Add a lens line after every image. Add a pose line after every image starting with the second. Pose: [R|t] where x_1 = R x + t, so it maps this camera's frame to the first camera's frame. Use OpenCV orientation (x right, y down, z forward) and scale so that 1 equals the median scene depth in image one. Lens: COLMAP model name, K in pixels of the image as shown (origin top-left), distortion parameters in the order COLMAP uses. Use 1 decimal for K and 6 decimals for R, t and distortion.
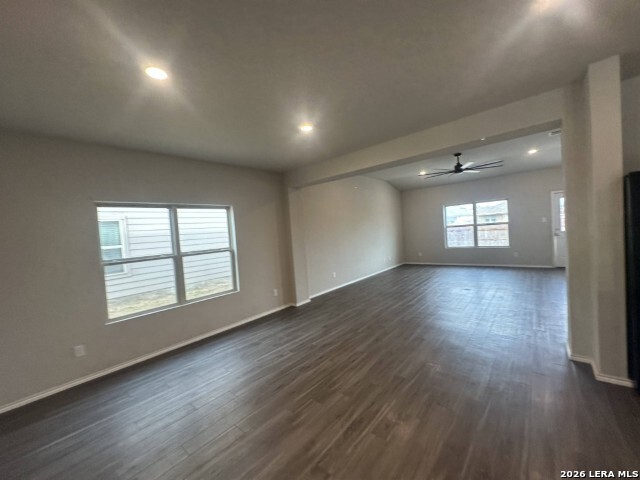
lens RADIAL K [[254.4, 0, 319.5], [0, 254.4, 235.1], [0, 0, 1]] dist [-0.004816, 0.000977]
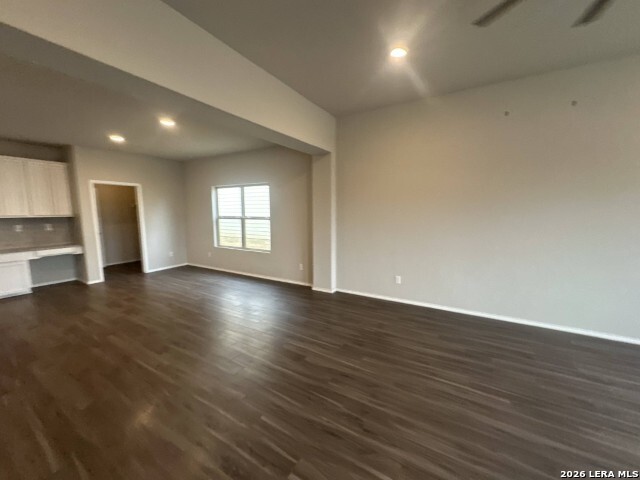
lens RADIAL K [[254.4, 0, 317.3], [0, 254.4, 238.5], [0, 0, 1]] dist [-0.004816, 0.000977]
pose [[0.171589, 0.190349, -0.966605, 1.054515], [-0.024663, 0.981679, 0.188940, -0.102294], [0.984860, -0.008581, 0.173140, 1.180094]]
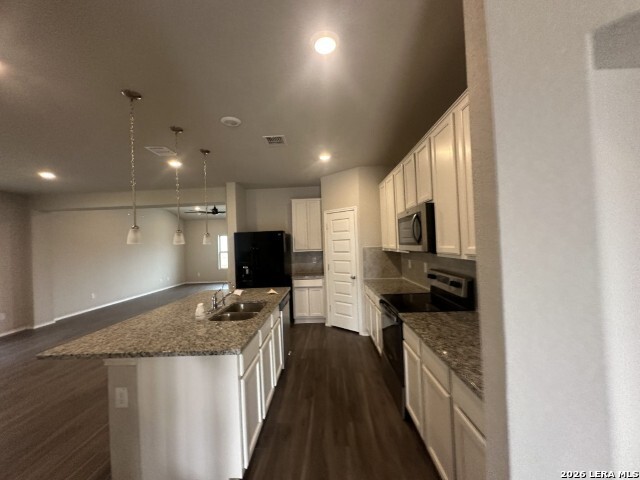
lens RADIAL K [[254.4, 0, 318.7], [0, 254.4, 238.6], [0, 0, 1]] dist [-0.004816, 0.000977]
pose [[0.773756, 0.059431, 0.630690, 0.175080], [-0.010239, 0.996633, -0.081352, -0.004523], [-0.633401, 0.056489, 0.771759, -0.676279]]
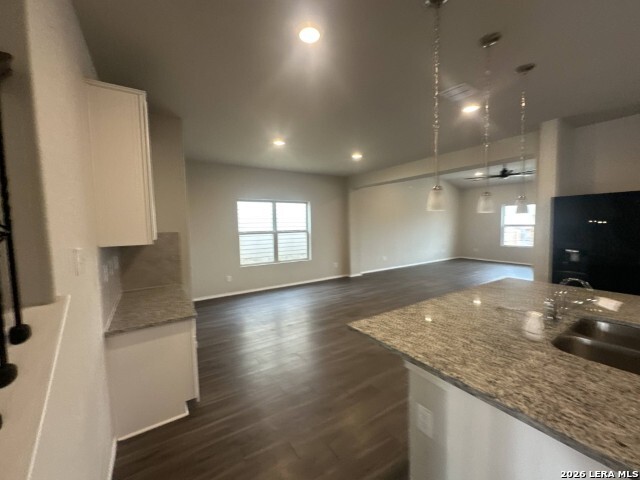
lens RADIAL K [[254.4, 0, 319.5], [0, 254.4, 233.2], [0, 0, 1]] dist [-0.004816, 0.000977]
pose [[0.958337, 0.071588, -0.276525, 0.150496], [-0.061373, 0.997080, 0.045429, -0.004288], [0.278970, -0.026565, 0.959932, -0.461365]]
